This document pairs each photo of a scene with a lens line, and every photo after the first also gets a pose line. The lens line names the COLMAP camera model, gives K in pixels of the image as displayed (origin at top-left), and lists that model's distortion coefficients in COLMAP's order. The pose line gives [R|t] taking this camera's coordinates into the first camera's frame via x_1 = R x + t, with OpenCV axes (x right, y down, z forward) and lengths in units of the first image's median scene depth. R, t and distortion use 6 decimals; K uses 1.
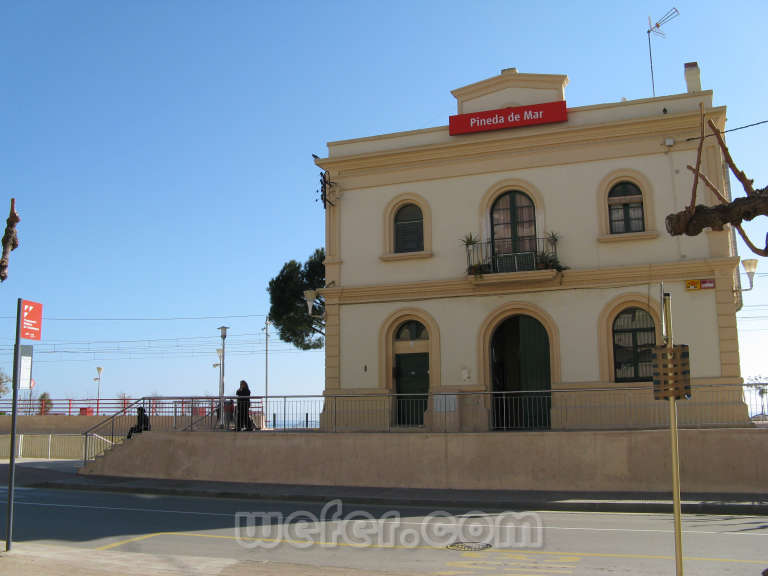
lens RADIAL K [[786.7, 0, 383.8], [0, 786.7, 284.9], [0, 0, 1]] dist [-0.143127, 0.000000]
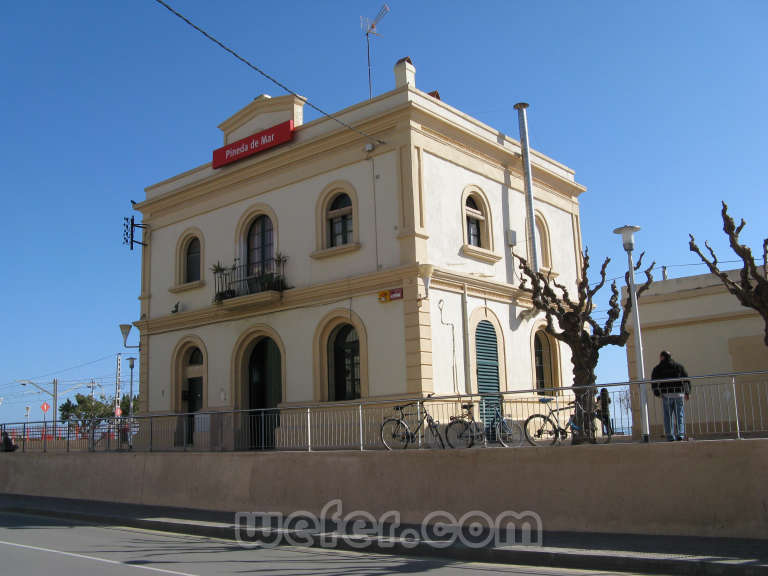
lens RADIAL K [[786.7, 0, 383.2], [0, 786.7, 289.4], [0, 0, 1]] dist [-0.143127, 0.000000]
pose [[0.946705, -0.080625, -0.311847, 0.639893], [0.077099, 0.996743, -0.023639, 0.013146], [0.312737, -0.001664, 0.949838, 0.079247]]
